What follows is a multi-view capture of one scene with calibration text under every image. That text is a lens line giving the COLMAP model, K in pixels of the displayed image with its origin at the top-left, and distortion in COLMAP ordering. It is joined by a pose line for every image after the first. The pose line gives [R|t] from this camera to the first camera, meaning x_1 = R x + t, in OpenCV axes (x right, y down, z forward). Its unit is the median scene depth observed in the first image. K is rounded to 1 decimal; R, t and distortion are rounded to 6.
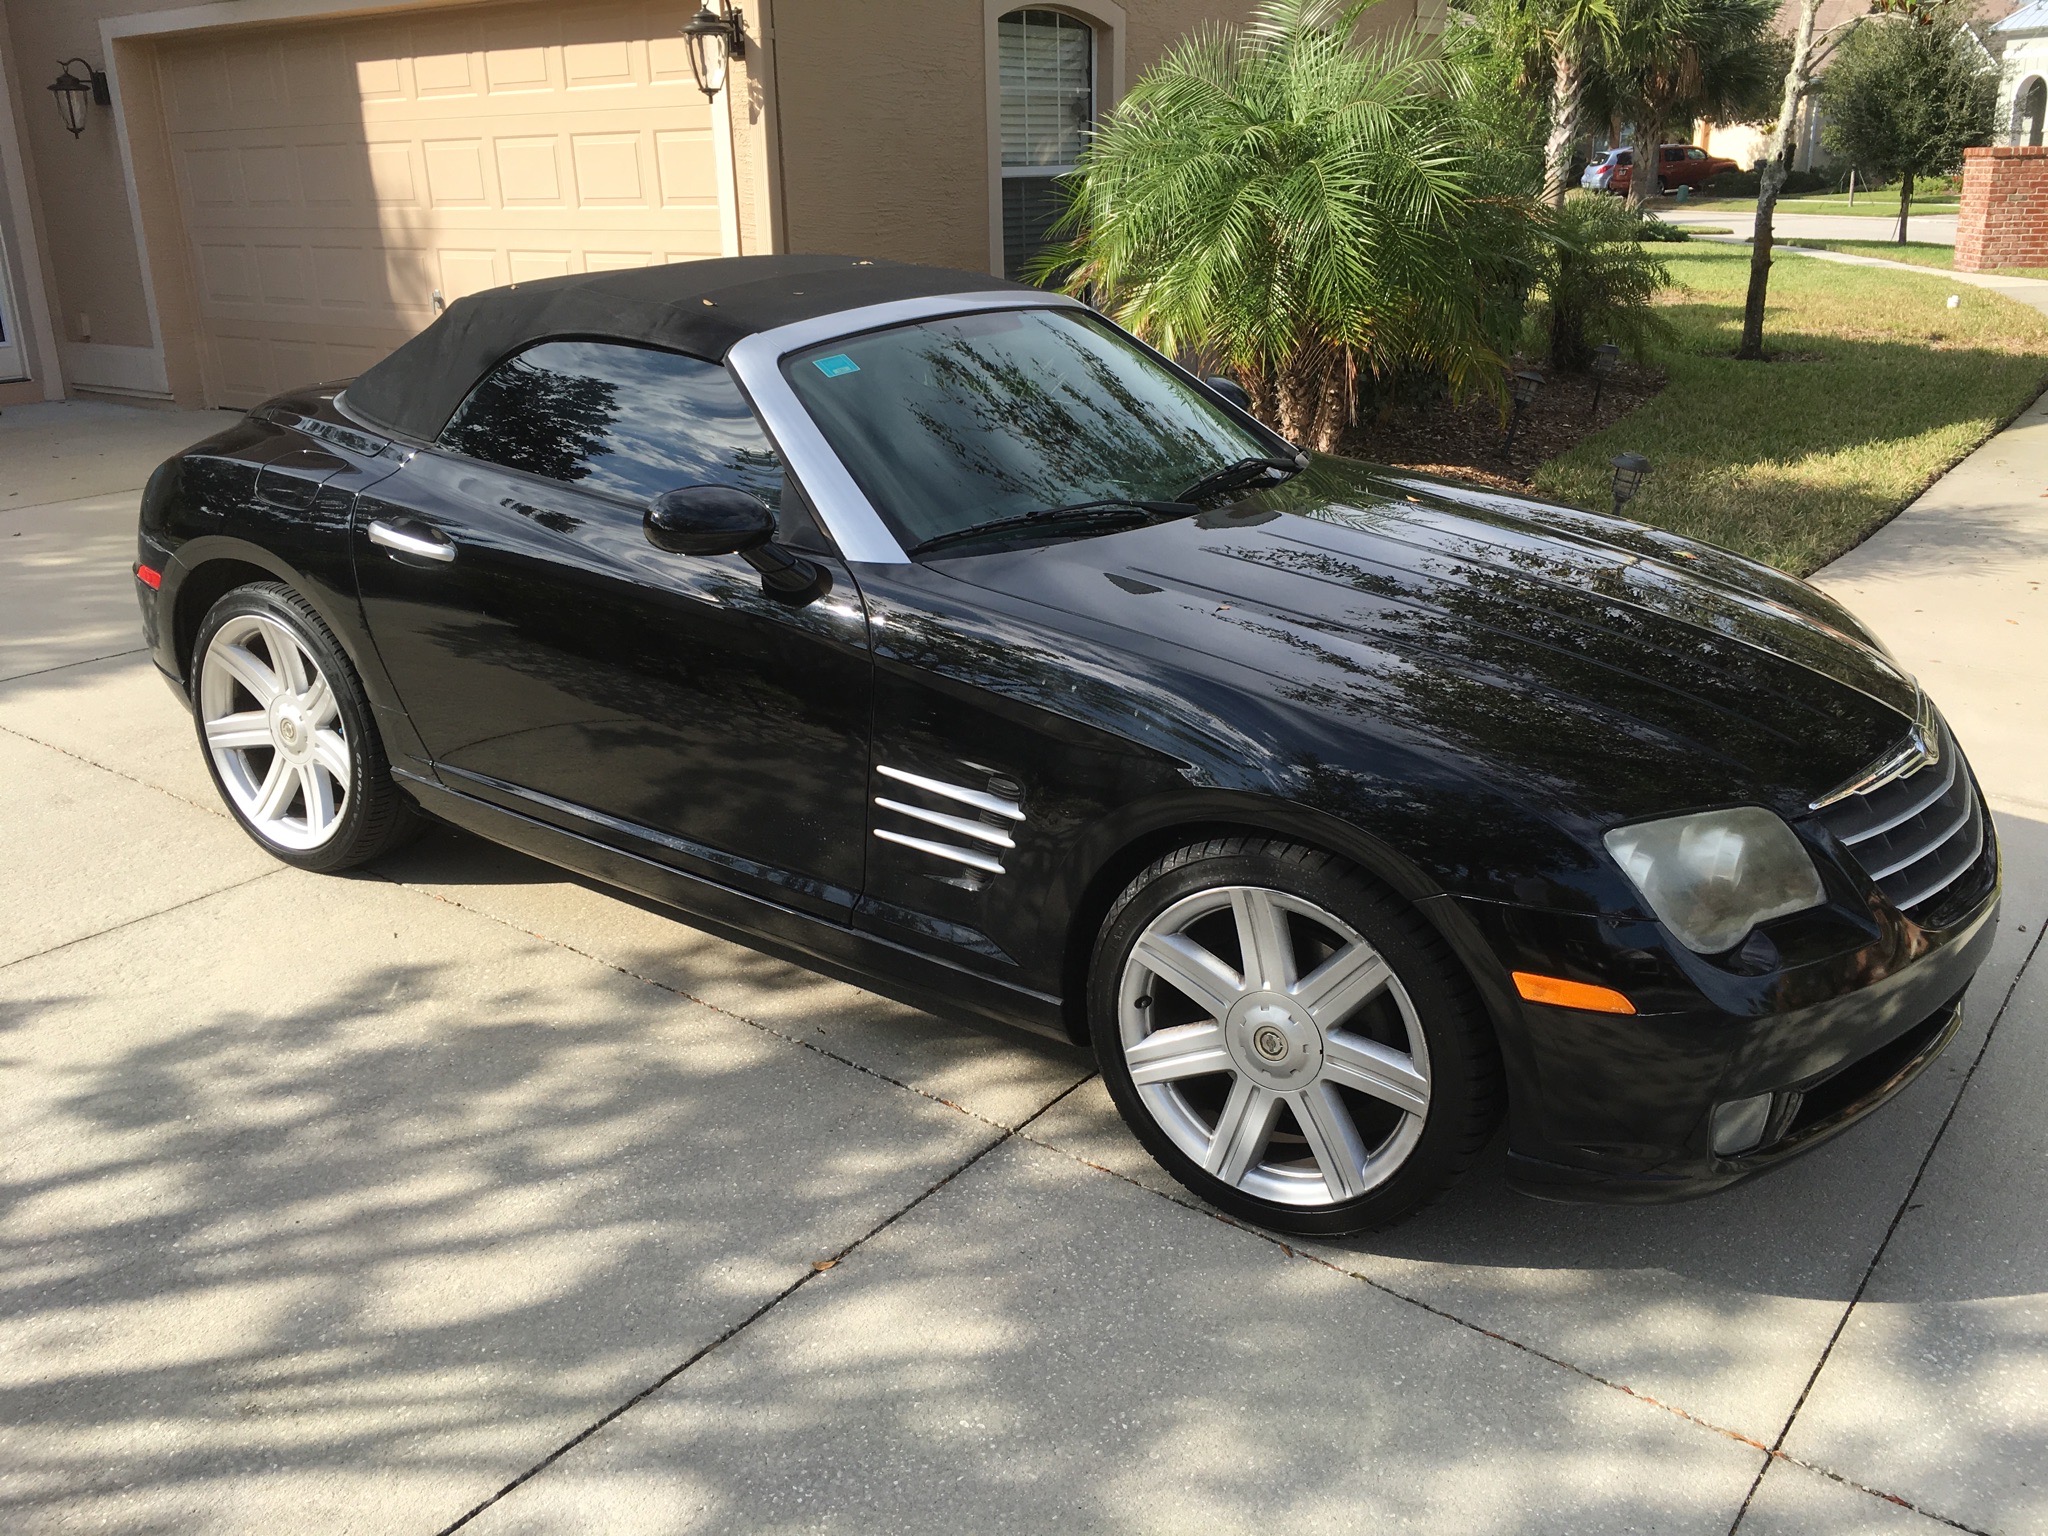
lens RADIAL K [[1782.5, 0, 984.1], [0, 1782.5, 773.2], [0, 0, 1]] dist [0.075167, -0.127558]
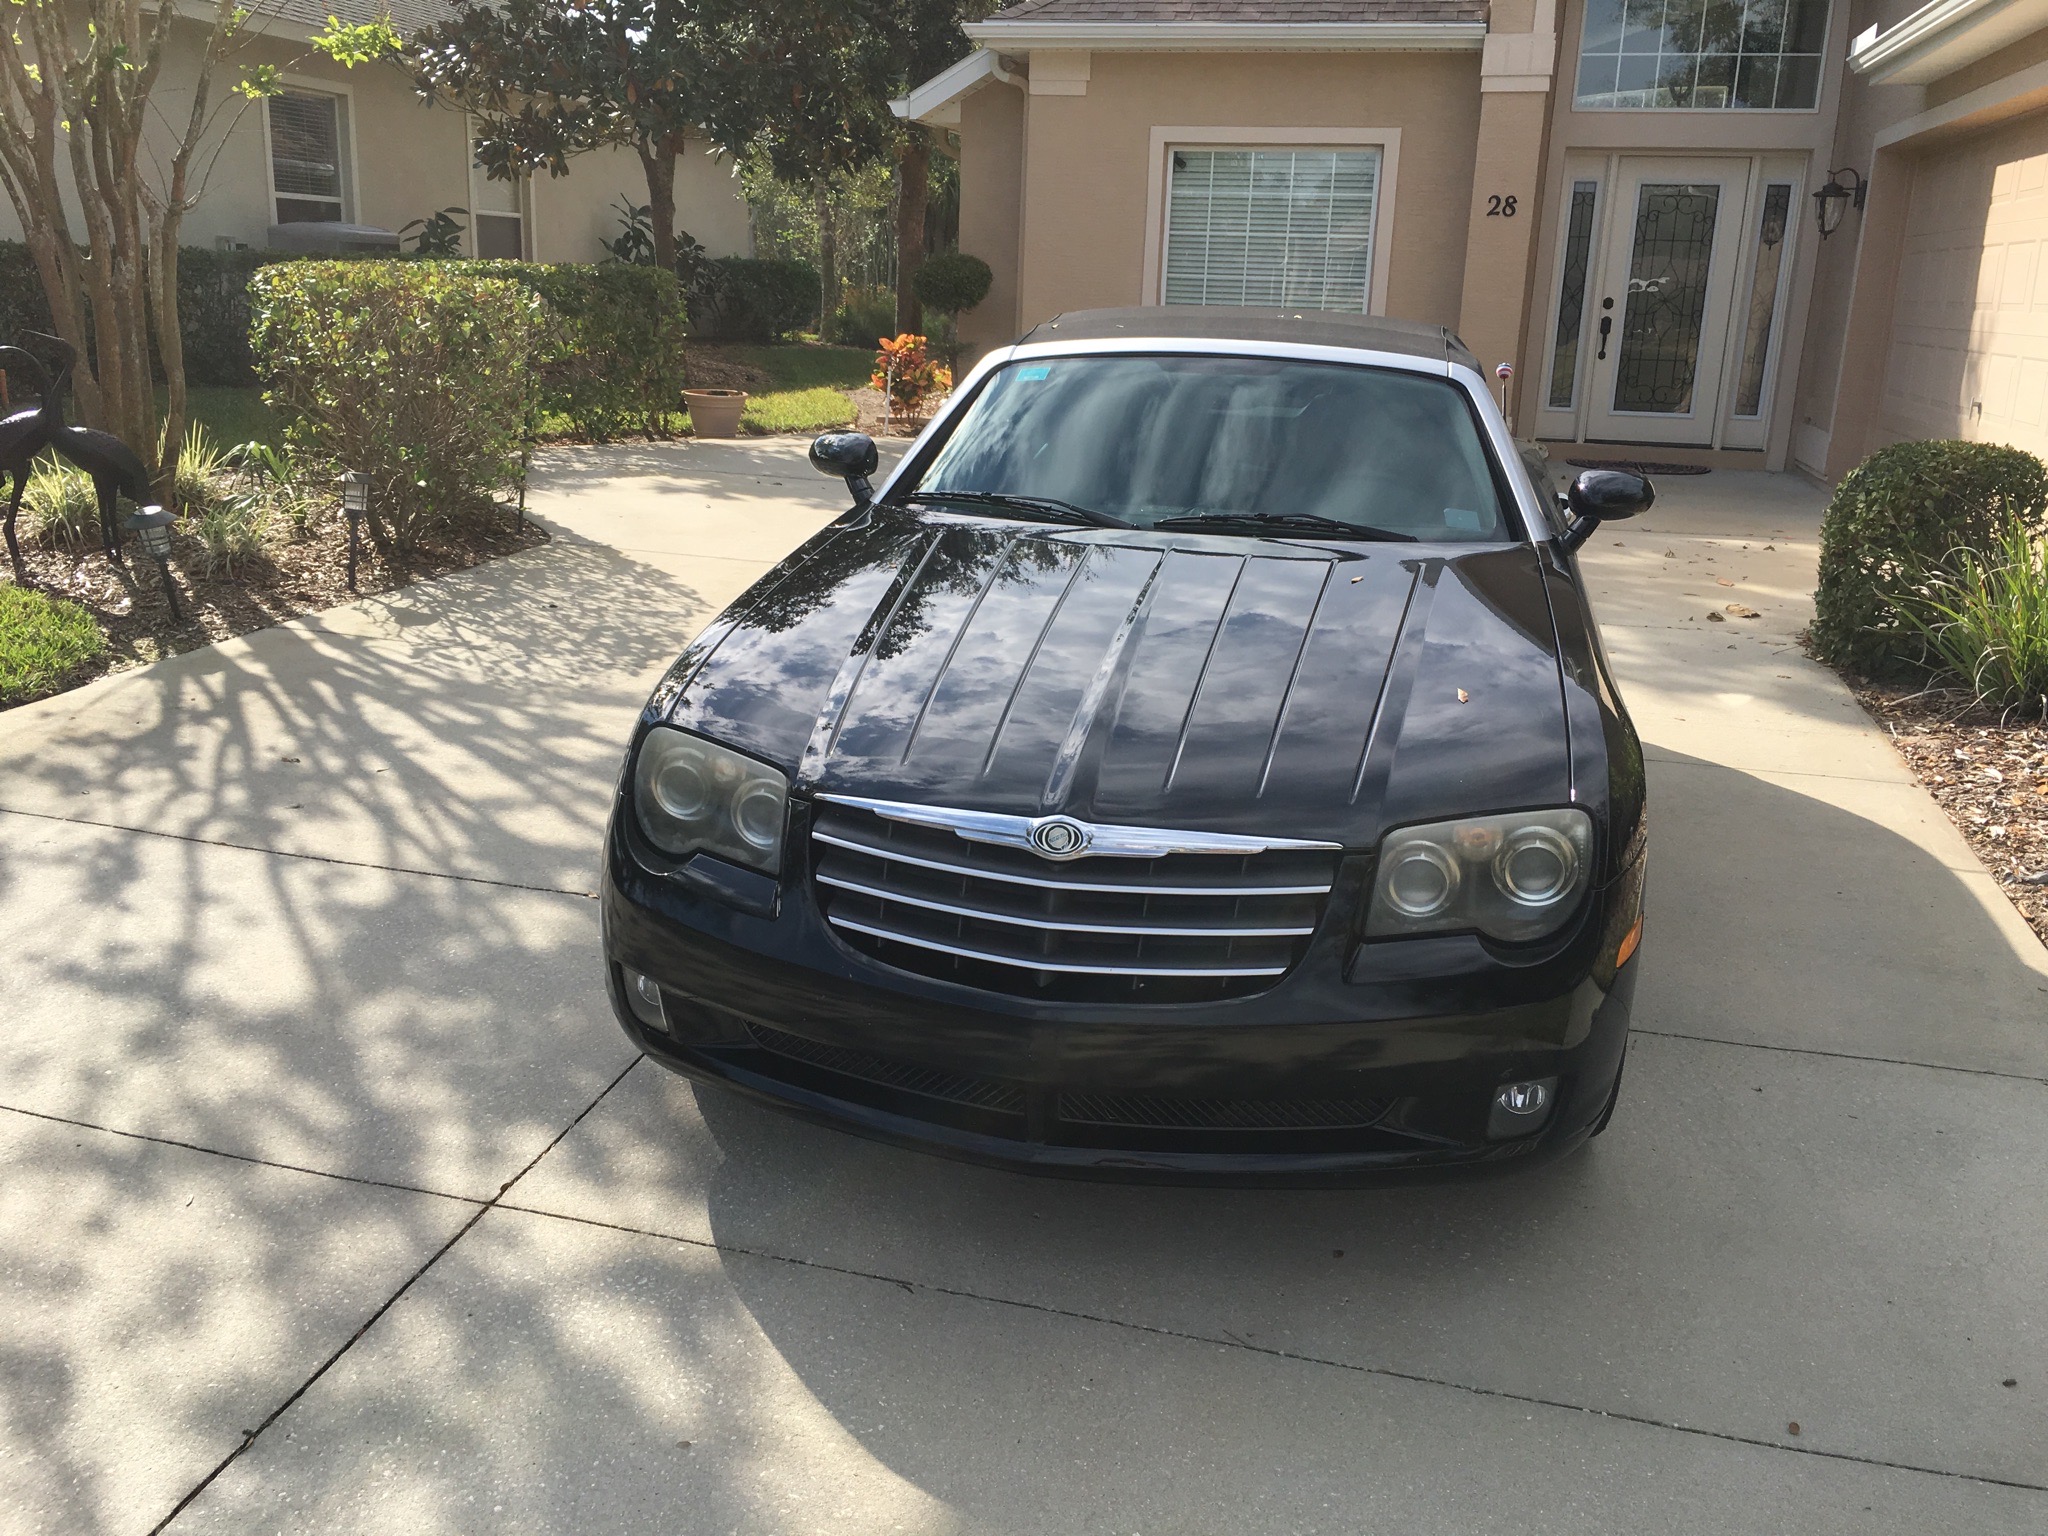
lens RADIAL K [[1782.5, 0, 984.1], [0, 1782.5, 773.2], [0, 0, 1]] dist [0.075167, -0.127558]
pose [[0.355006, 0.280411, -0.891819, 1.476662], [-0.339005, 0.927638, 0.156726, -0.191045], [0.871233, 0.246692, 0.424378, 0.655351]]
